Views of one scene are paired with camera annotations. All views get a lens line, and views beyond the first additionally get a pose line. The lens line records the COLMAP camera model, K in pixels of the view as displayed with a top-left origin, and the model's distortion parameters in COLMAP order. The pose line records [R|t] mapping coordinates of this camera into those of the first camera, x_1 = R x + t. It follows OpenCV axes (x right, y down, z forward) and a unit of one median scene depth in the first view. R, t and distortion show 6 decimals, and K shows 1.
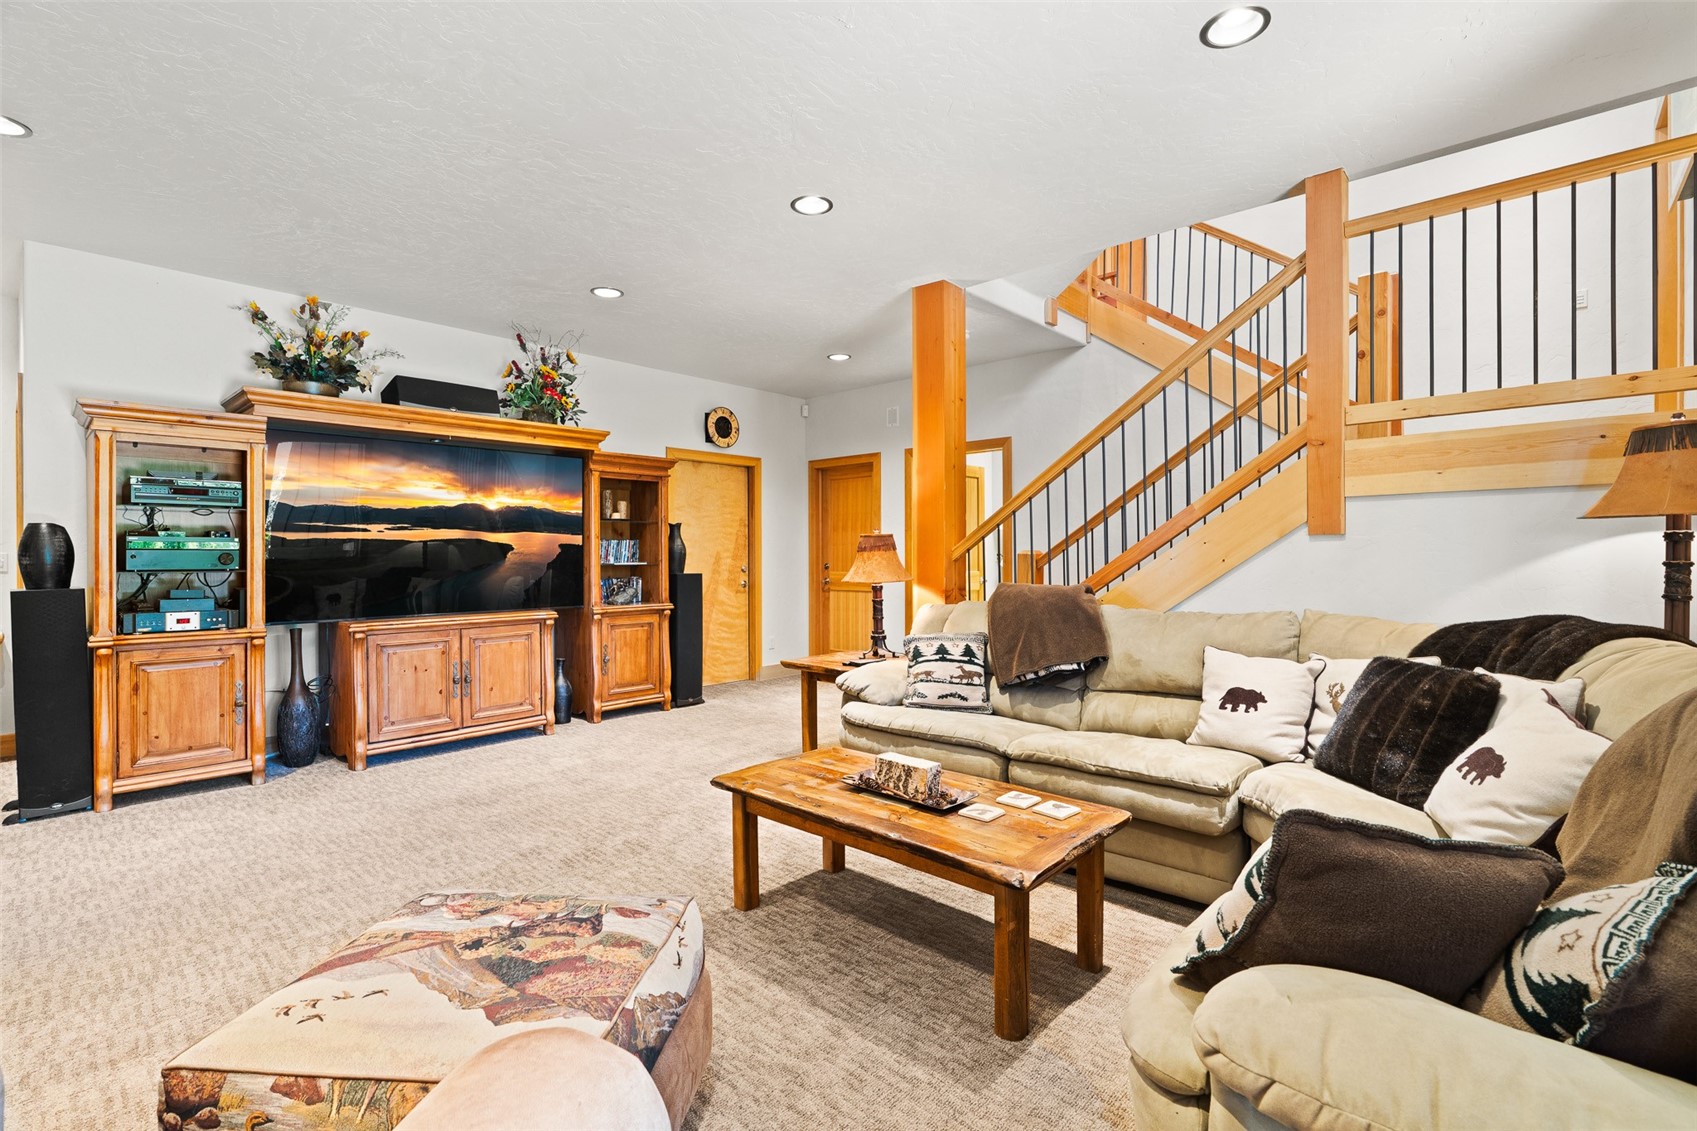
lens RADIAL K [[771.2, 0, 848.2], [0, 771.2, 550.5], [0, 0, 1]] dist [-0.010861, 0.004526]
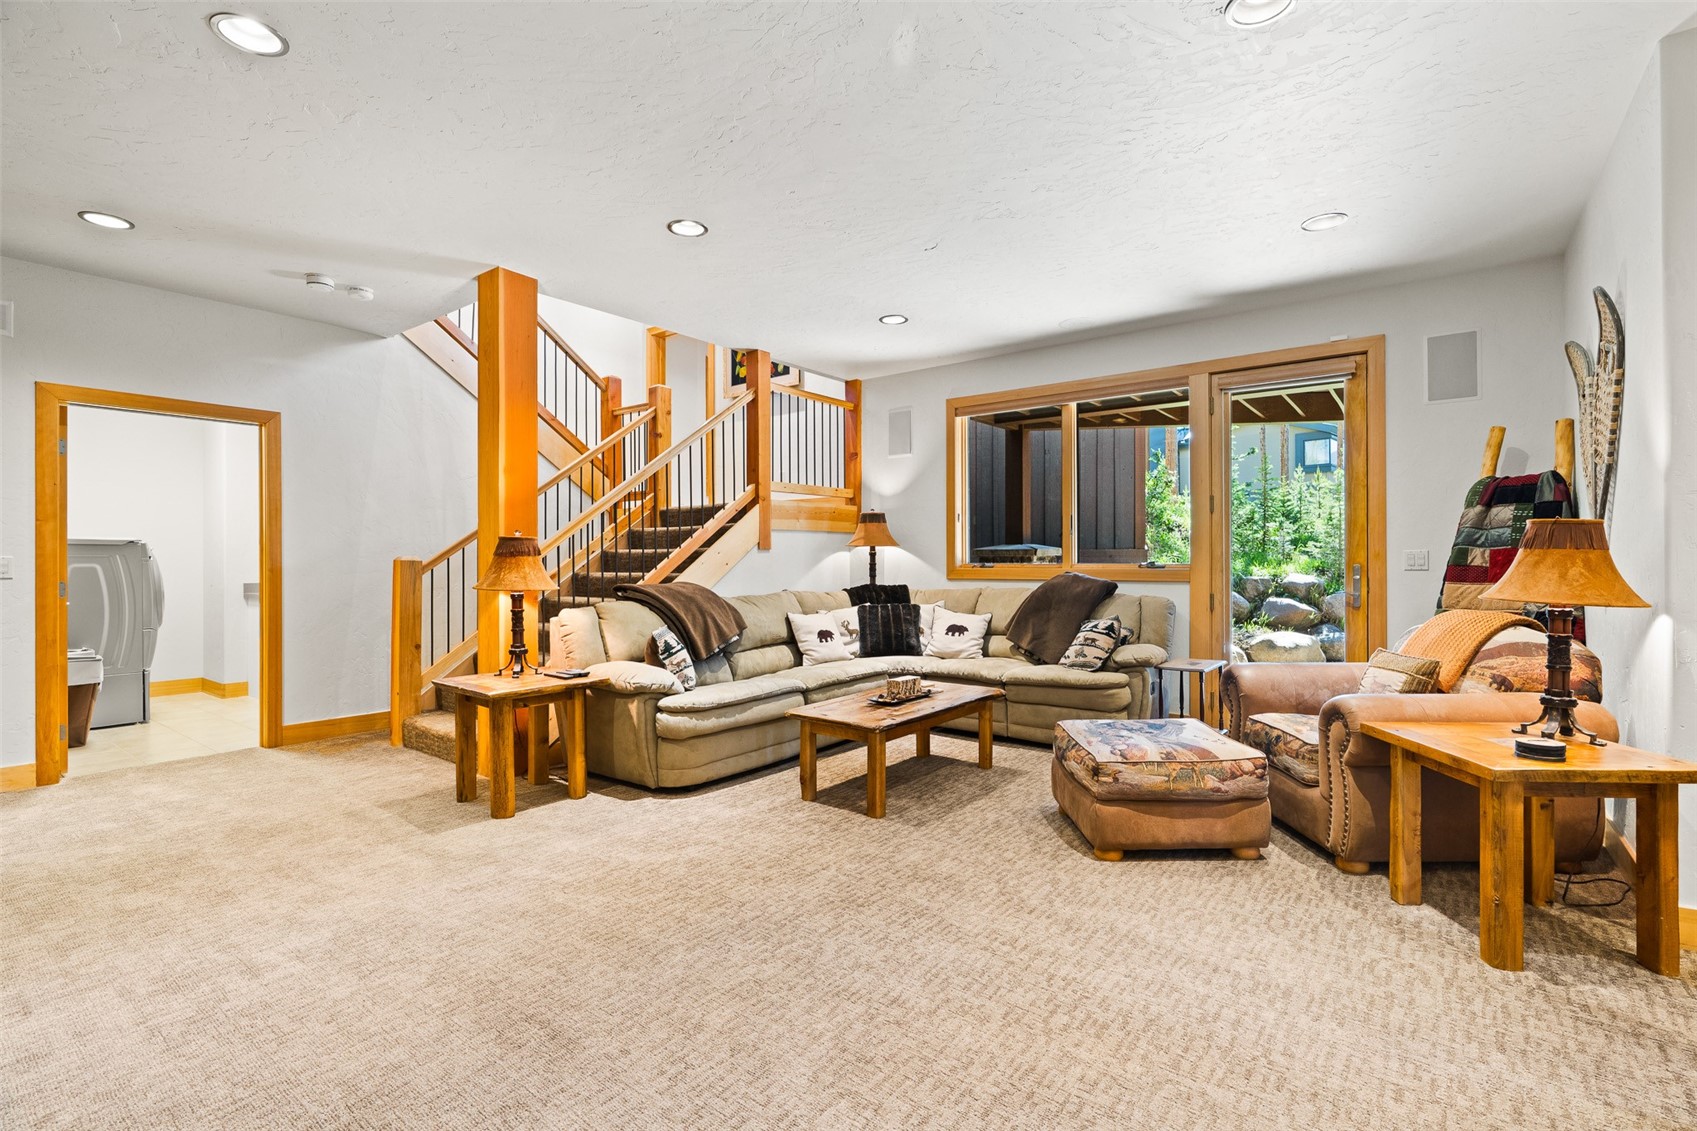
lens RADIAL K [[771.2, 0, 860.4], [0, 771.2, 568.4], [0, 0, 1]] dist [-0.010861, 0.004526]
pose [[-0.090642, -0.001913, 0.995882, -1.230678], [0.000757, 0.999998, 0.001989, 0.021398], [-0.995883, 0.000934, -0.090641, 0.960533]]
